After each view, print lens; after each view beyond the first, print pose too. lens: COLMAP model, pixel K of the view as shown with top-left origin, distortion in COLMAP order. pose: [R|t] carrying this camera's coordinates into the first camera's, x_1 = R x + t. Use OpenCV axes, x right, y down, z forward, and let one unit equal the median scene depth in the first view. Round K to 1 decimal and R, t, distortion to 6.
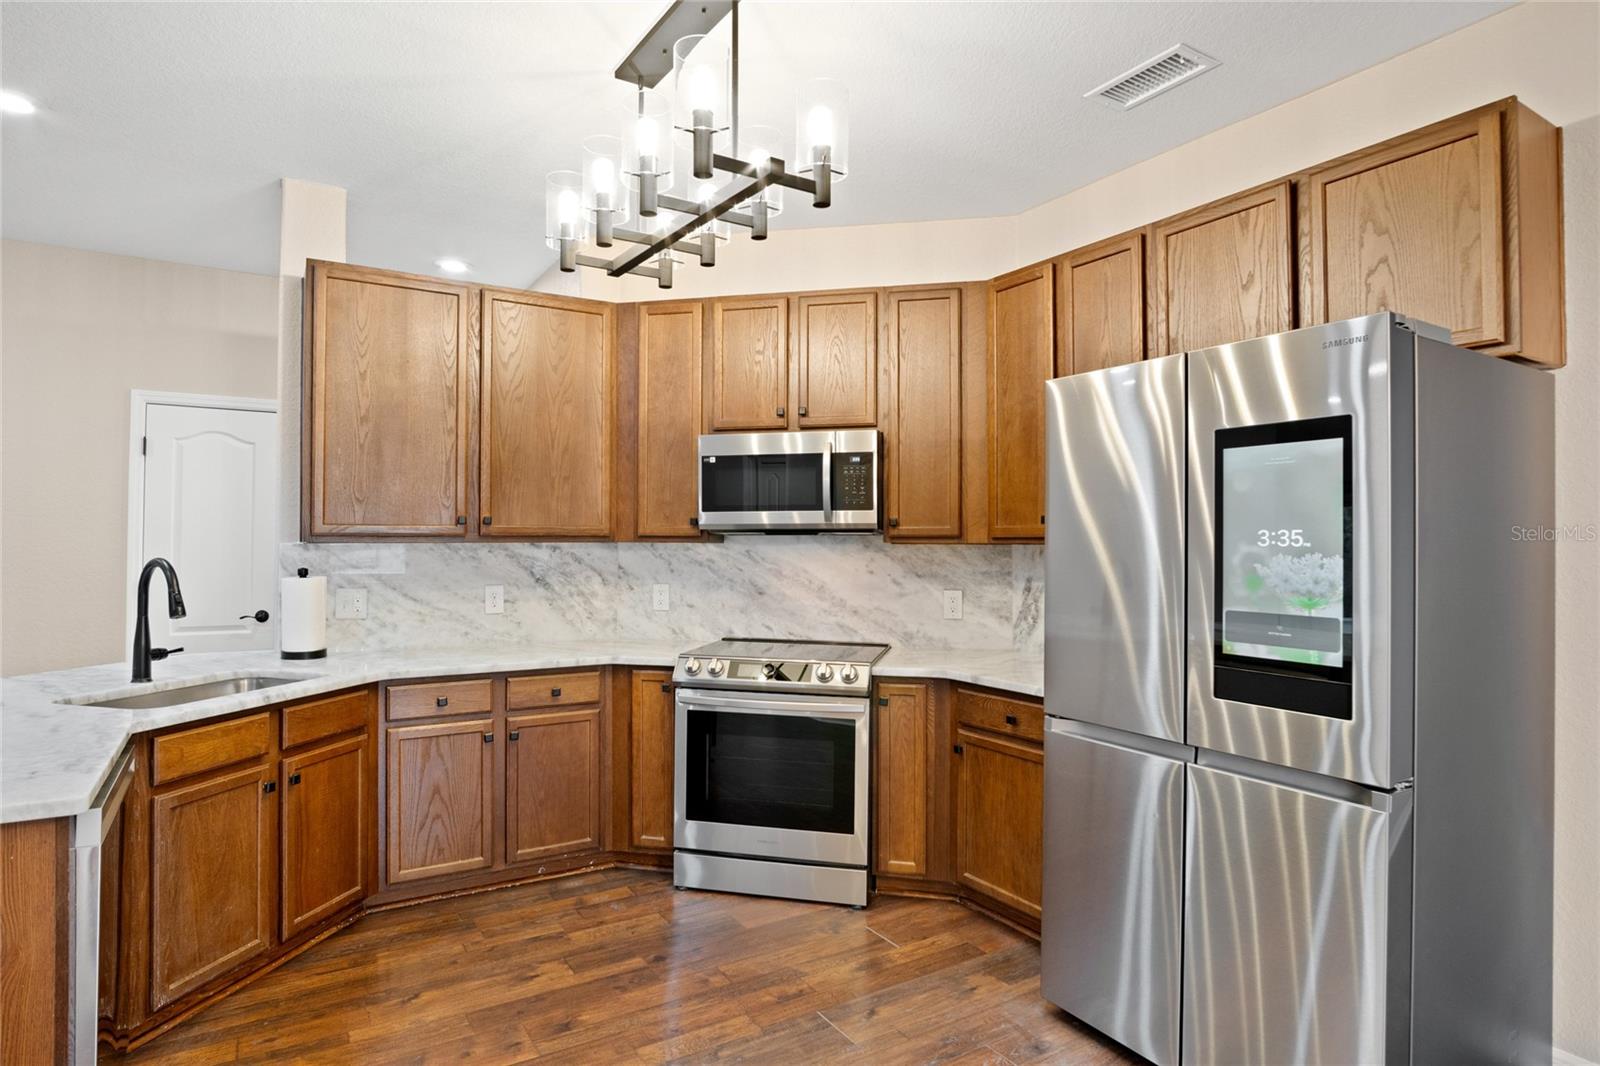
lens RADIAL K [[858.3, 0, 802.9], [0, 858.3, 539.6], [0, 0, 1]] dist [-0.031853, 0.000140]
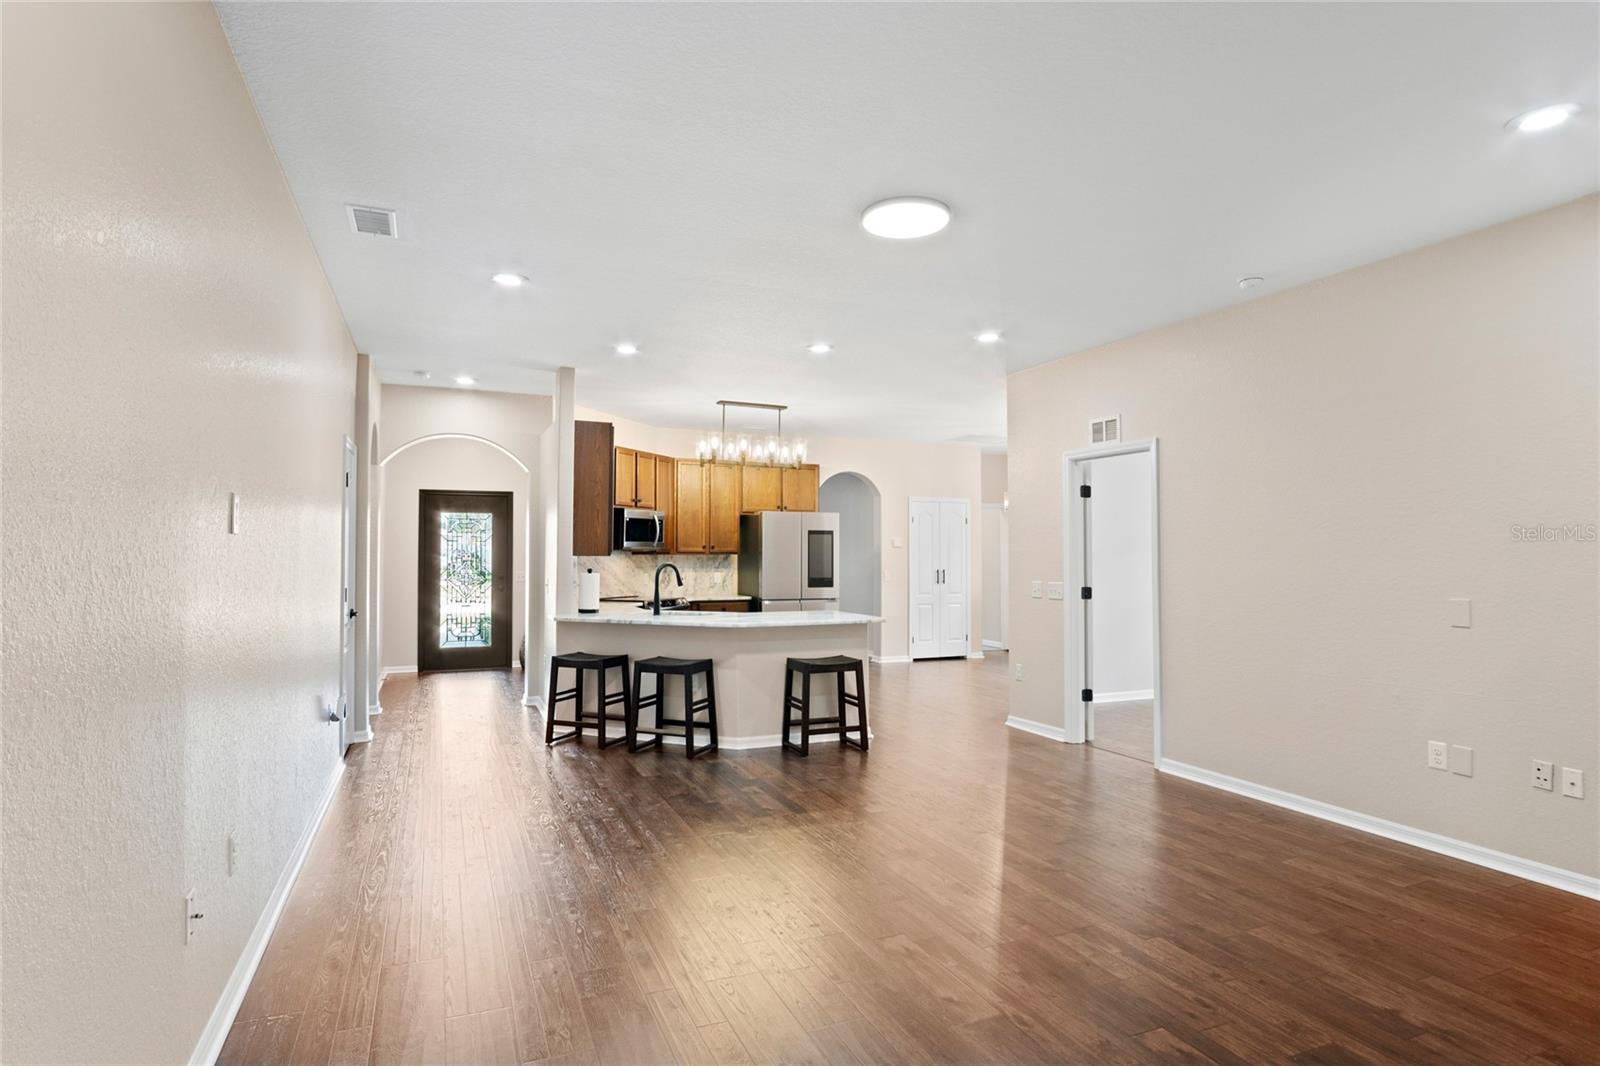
lens RADIAL K [[869.8, 0, 795.0], [0, 869.8, 533.3], [0, 0, 1]] dist [-0.027337, 0.001693]
pose [[0.166976, 0.017413, 0.985807, -2.354376], [-0.005677, 0.999844, -0.016699, -0.017803], [-0.985945, -0.002808, 0.167049, 0.153009]]
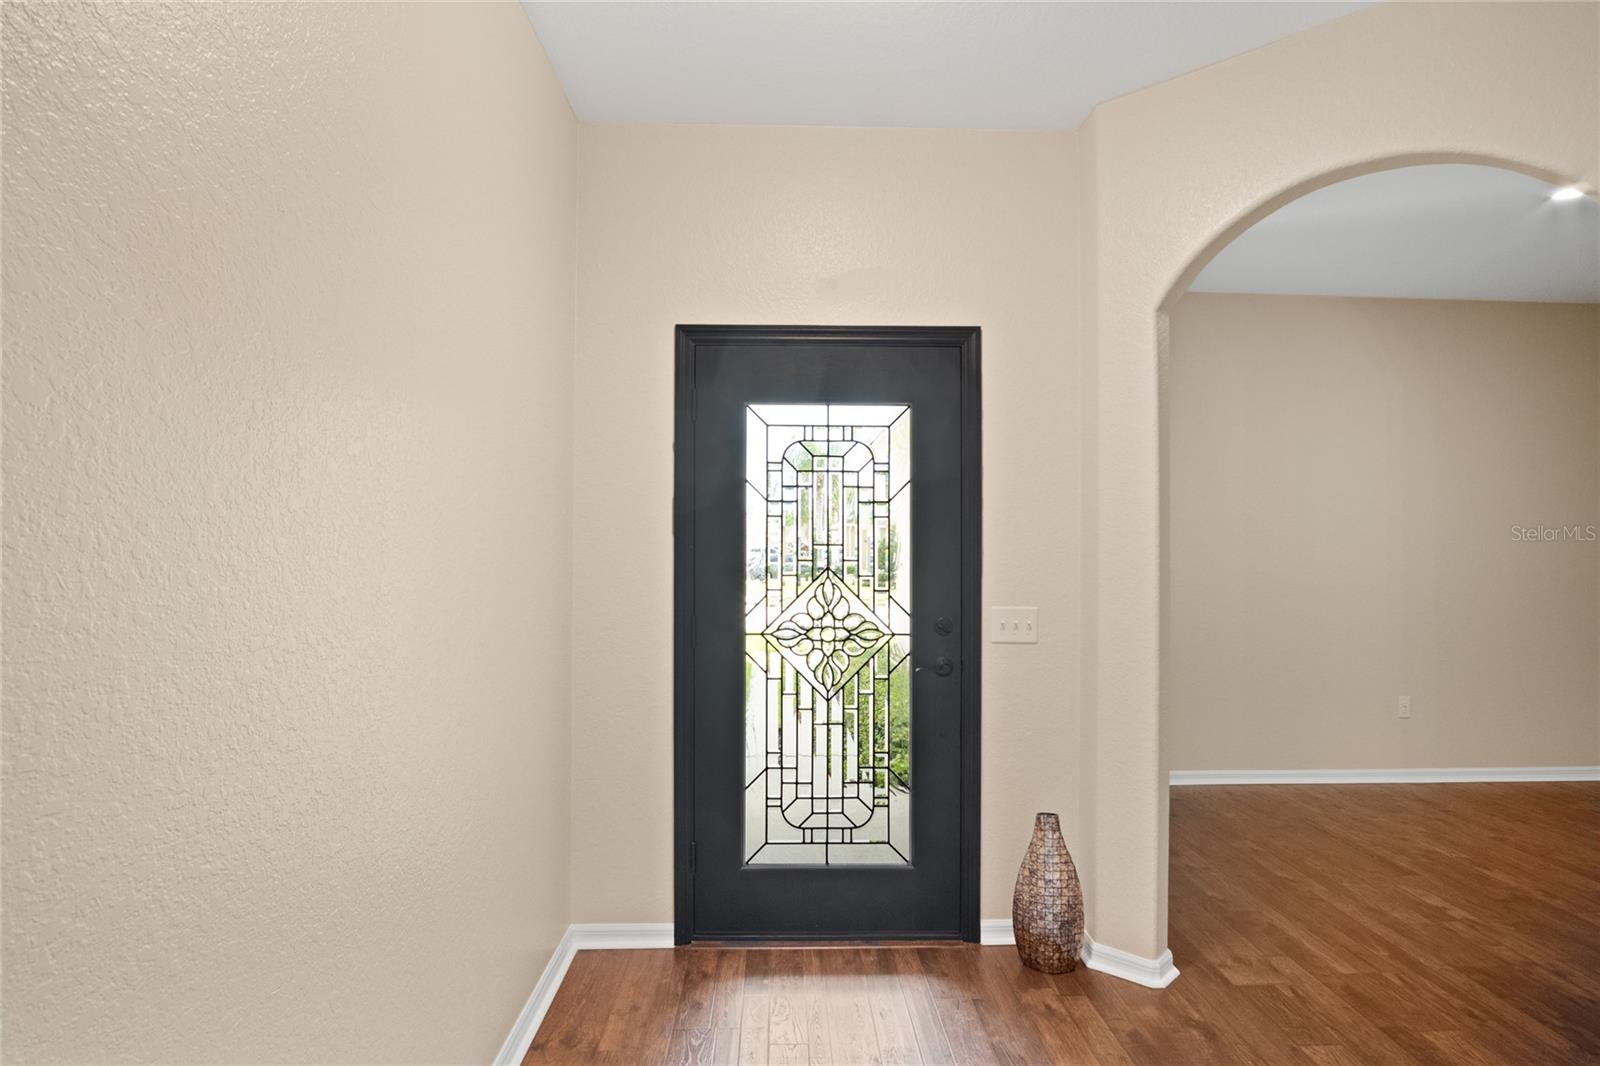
lens RADIAL K [[866.6, 0, 796.3], [0, 866.6, 523.6], [0, 0, 1]] dist [-0.026371, 0.001445]
pose [[0.512626, 0.014605, 0.858488, -0.449523], [-0.002756, 0.999878, -0.015365, 0.000872], [-0.858608, 0.005510, 0.512603, 1.297287]]
